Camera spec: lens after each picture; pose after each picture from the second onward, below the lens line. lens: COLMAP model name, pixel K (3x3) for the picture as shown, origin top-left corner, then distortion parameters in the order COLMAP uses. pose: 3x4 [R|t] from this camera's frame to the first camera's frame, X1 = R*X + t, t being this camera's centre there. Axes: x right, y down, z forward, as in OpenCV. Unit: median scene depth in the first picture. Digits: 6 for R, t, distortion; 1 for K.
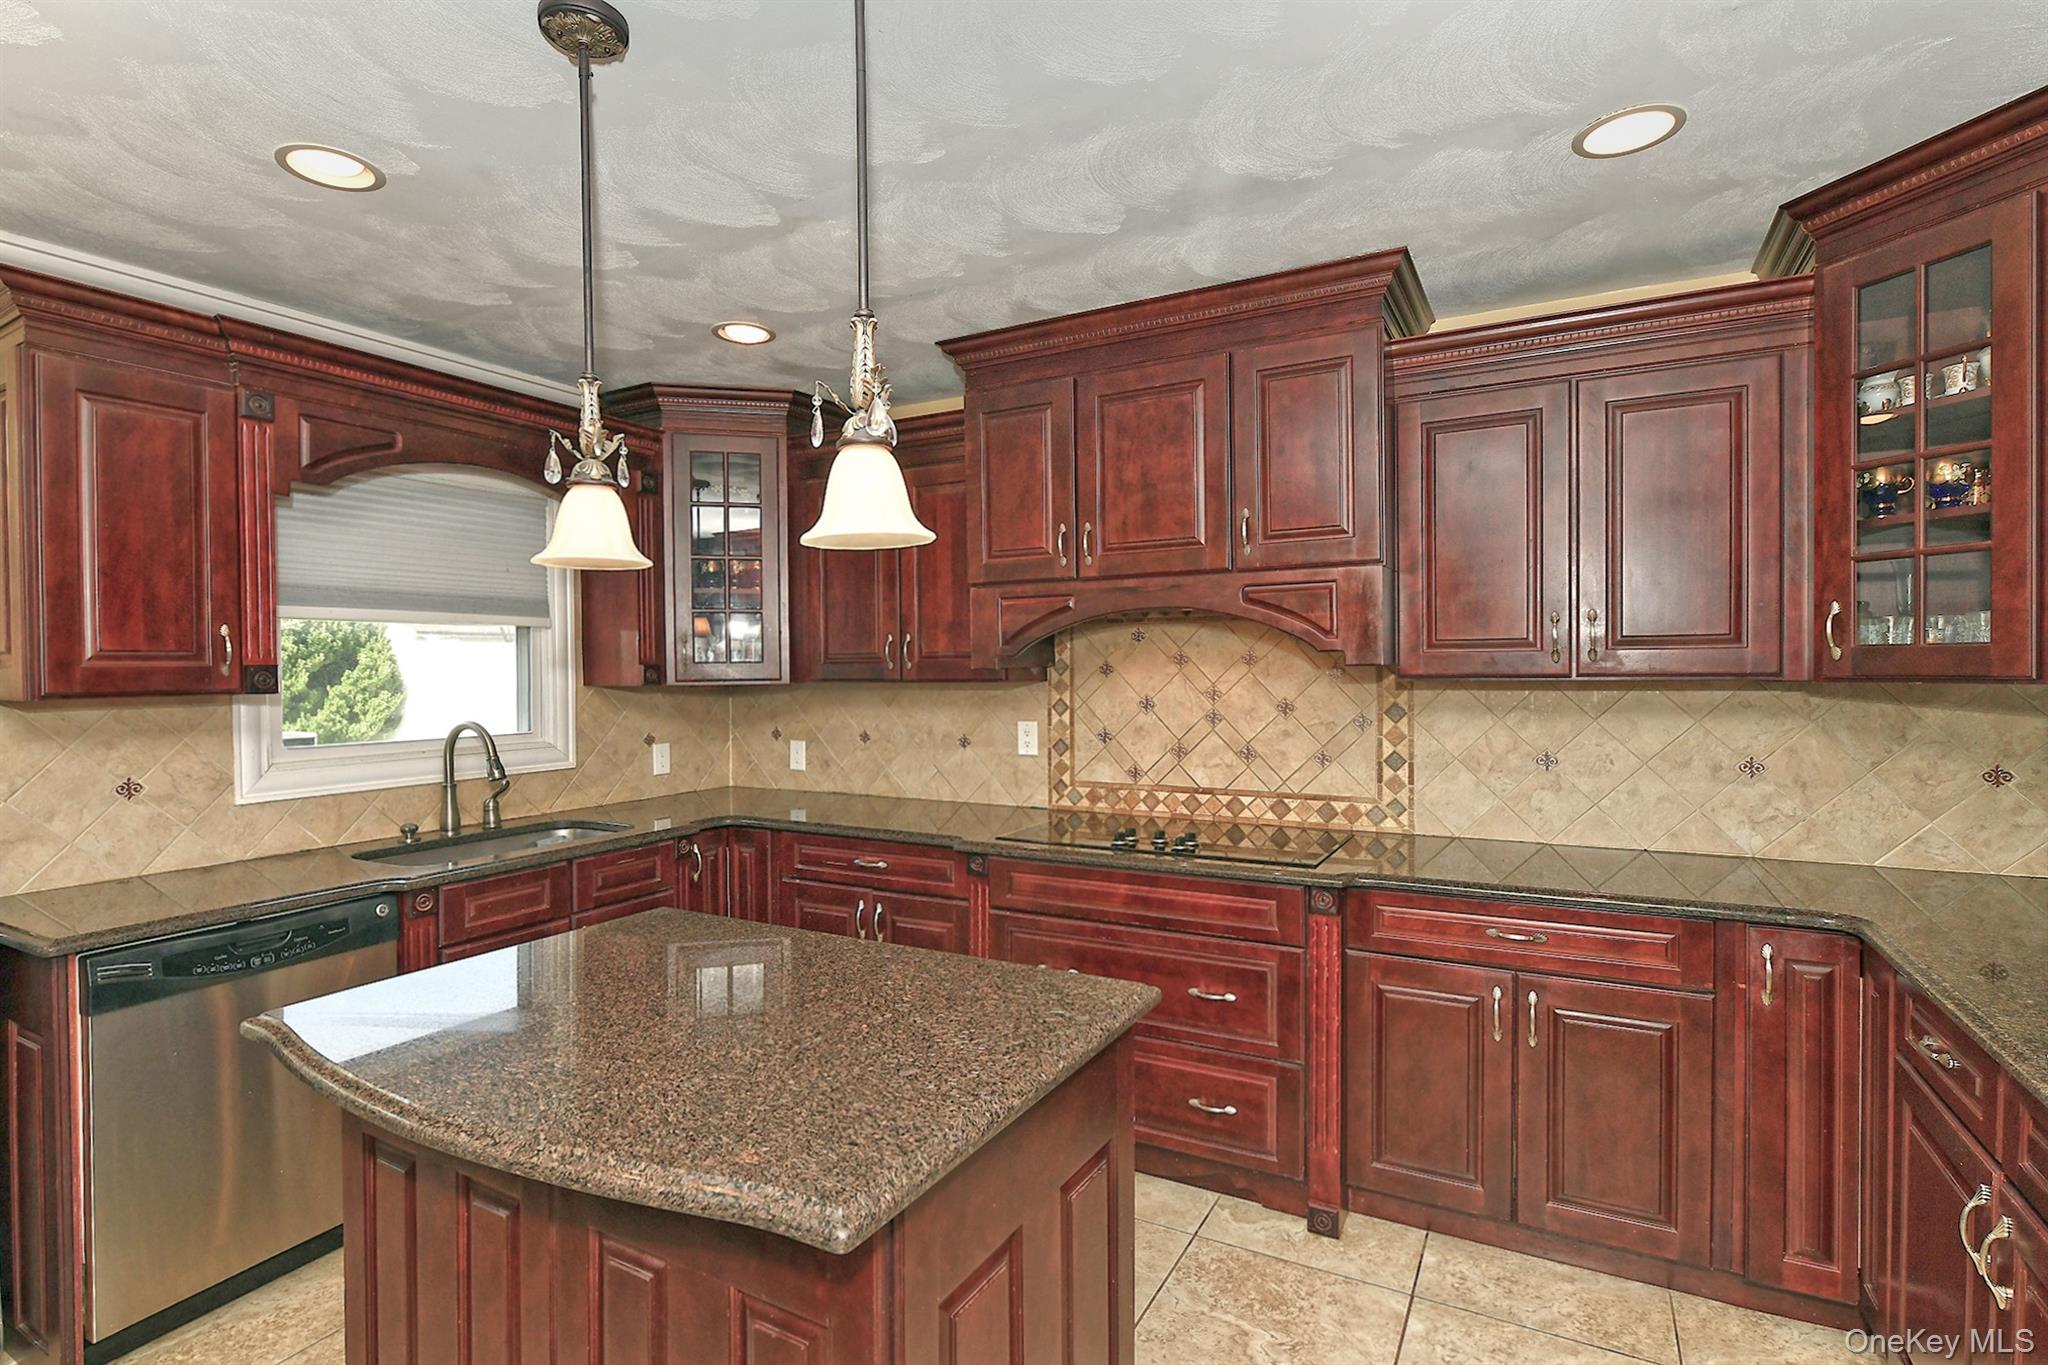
lens RADIAL K [[983.0, 0, 1021.4], [0, 983.0, 686.3], [0, 0, 1]] dist [0.001332, -0.000063]
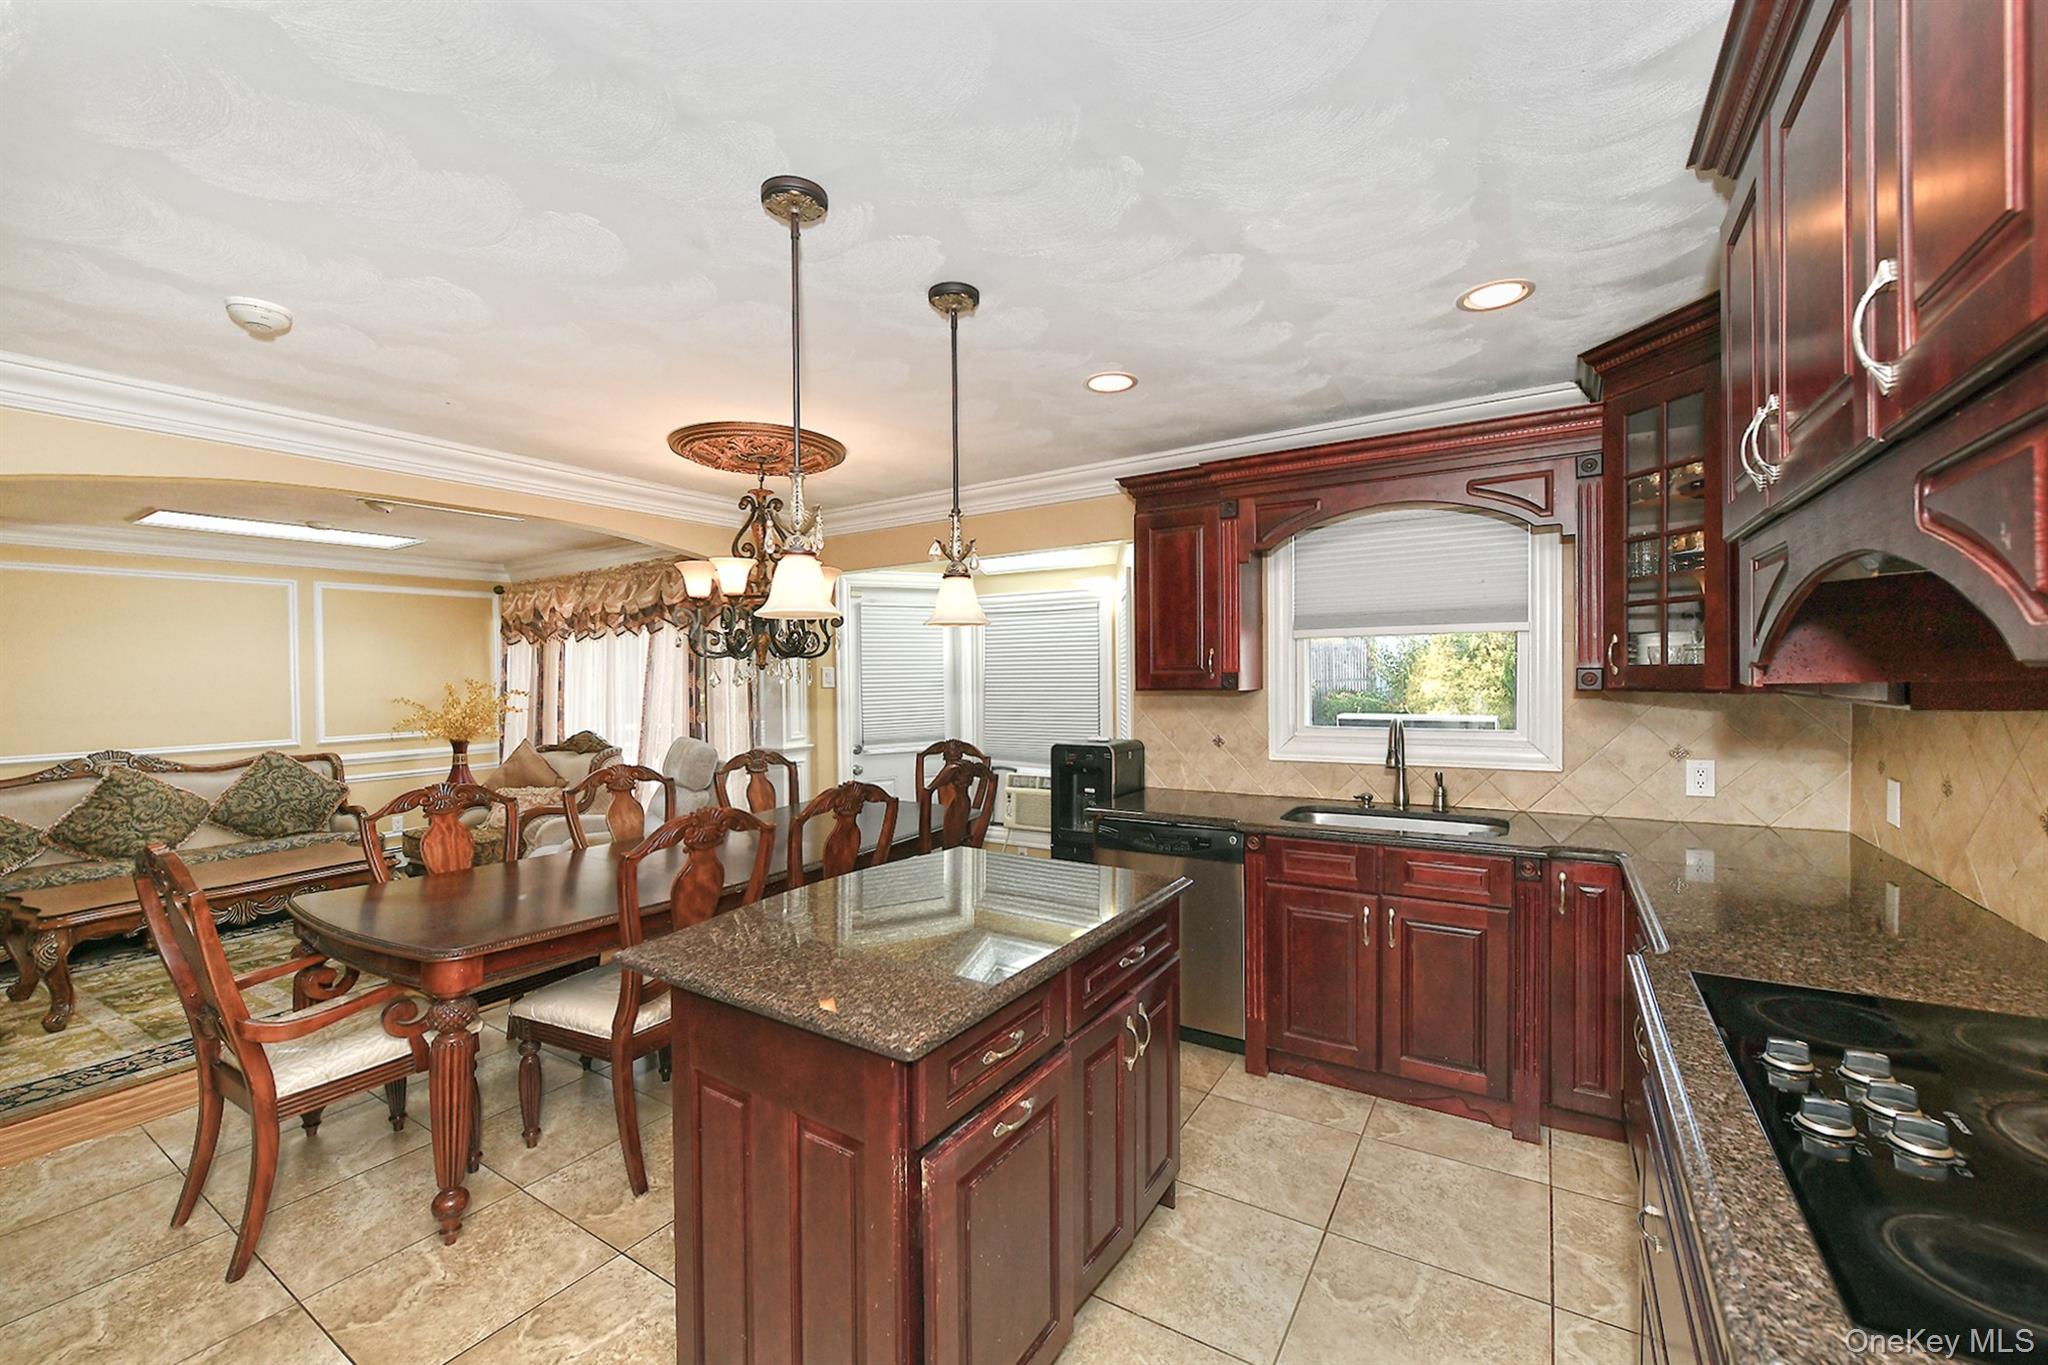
lens RADIAL K [[825.1, 0, 1011.5], [0, 825.1, 678.2], [0, 0, 1]] dist [-0.003377, -0.000352]
pose [[-0.076567, 0.018848, -0.996886, 0.446795], [-0.001692, 0.999817, 0.019033, -0.027775], [0.997063, 0.003144, -0.076521, 0.570832]]
